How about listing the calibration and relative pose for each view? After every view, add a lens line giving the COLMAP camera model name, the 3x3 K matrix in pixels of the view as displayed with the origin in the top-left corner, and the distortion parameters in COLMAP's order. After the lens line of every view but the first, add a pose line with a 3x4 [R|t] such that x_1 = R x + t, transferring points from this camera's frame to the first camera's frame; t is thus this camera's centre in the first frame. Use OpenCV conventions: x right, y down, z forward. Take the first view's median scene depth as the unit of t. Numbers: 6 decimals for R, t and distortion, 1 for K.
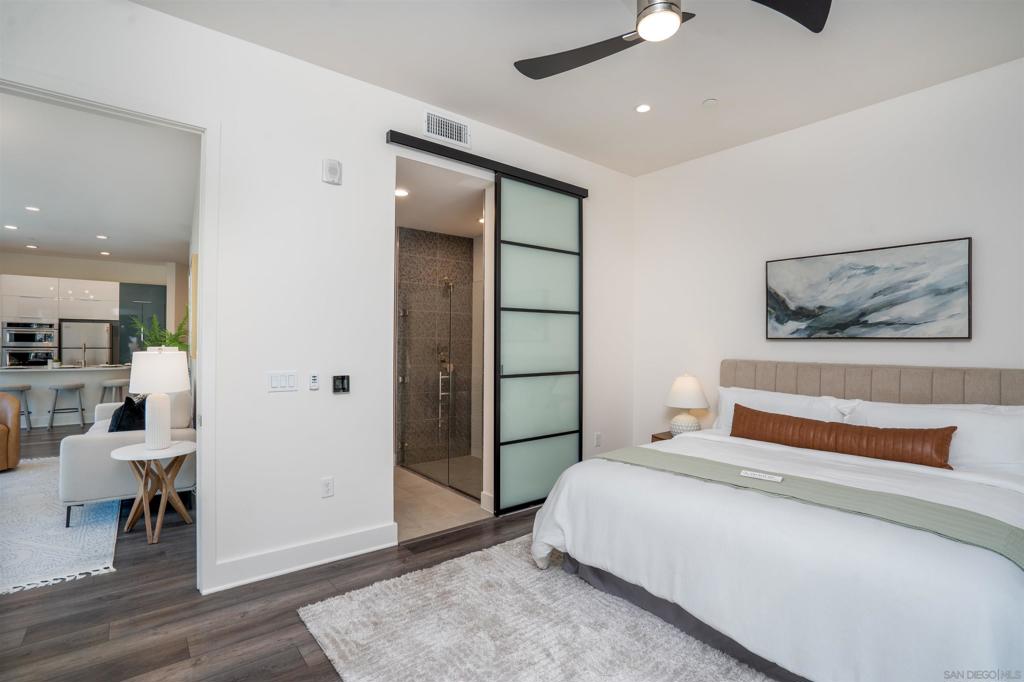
lens RADIAL K [[472.8, 0, 510.6], [0, 472.8, 335.1], [0, 0, 1]] dist [-0.036643, 0.003996]
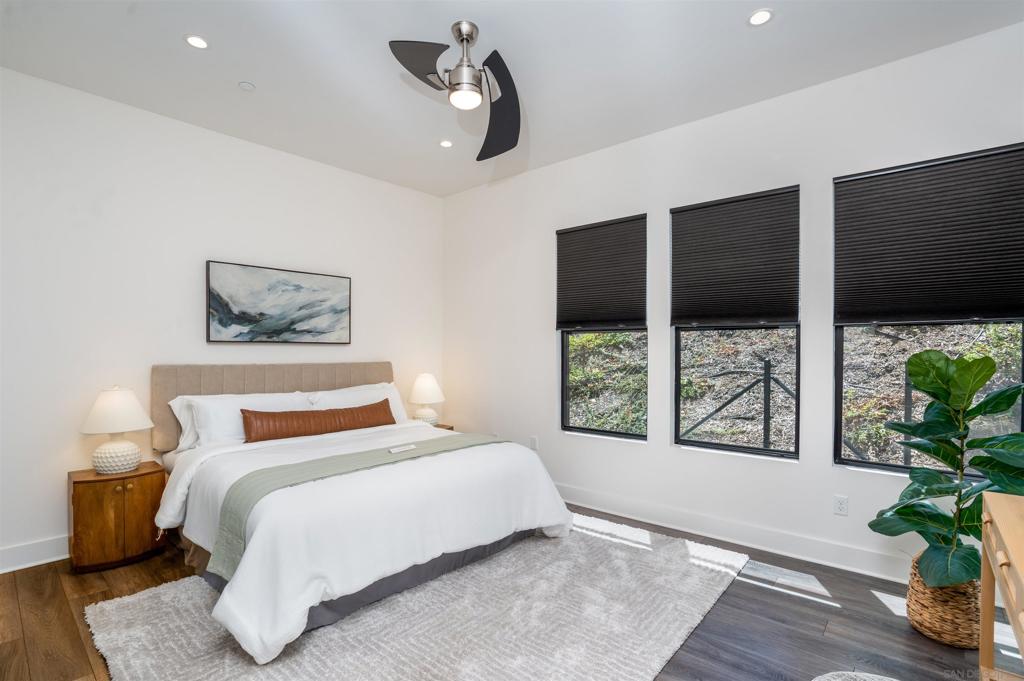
lens RADIAL K [[472.8, 0, 510.6], [0, 472.8, 347.4], [0, 0, 1]] dist [-0.036643, 0.003996]
pose [[-0.146847, -0.005120, 0.989146, -0.548991], [-0.025169, 0.999682, 0.001438, 0.003543], [-0.988839, -0.024685, -0.146930, 0.596882]]
